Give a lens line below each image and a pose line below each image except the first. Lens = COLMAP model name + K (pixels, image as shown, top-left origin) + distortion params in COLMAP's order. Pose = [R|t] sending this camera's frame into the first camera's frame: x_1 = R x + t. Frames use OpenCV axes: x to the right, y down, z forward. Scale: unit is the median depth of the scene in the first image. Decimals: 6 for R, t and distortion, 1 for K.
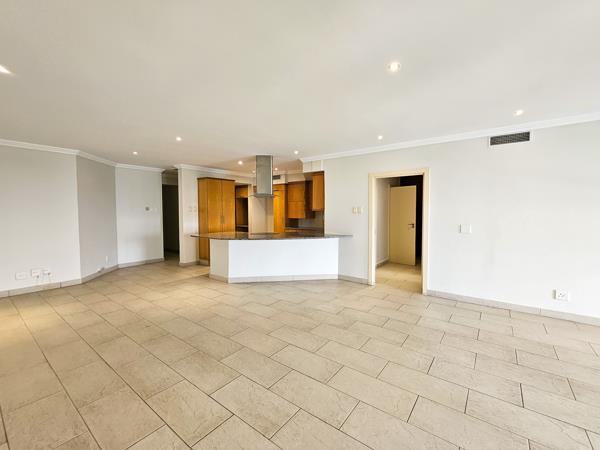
lens RADIAL K [[246.5, 0, 310.0], [0, 246.5, 220.0], [0, 0, 1]] dist [-0.007986, -0.000447]
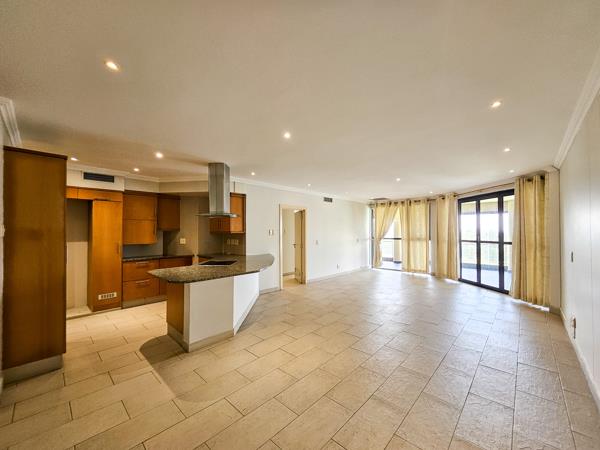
lens RADIAL K [[246.5, 0, 296.7], [0, 246.5, 225.9], [0, 0, 1]] dist [-0.007986, -0.000447]
pose [[0.138235, 0.023261, 0.990126, -0.798289], [0.039536, 0.998798, -0.028984, -0.024989], [-0.989610, 0.043152, 0.137150, 0.560432]]
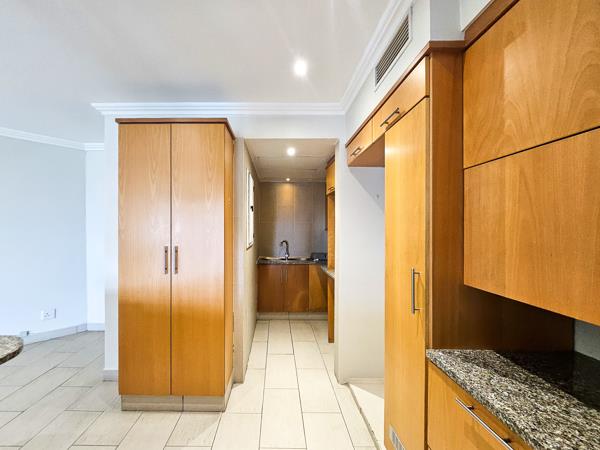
lens RADIAL K [[246.5, 0, 301.6], [0, 246.5, 224.8], [0, 0, 1]] dist [-0.007986, -0.000447]
pose [[0.559890, 0.009559, -0.828512, -0.028847], [-0.025305, 0.999664, -0.005567, -0.046543], [0.828180, 0.024083, 0.559944, 0.994341]]
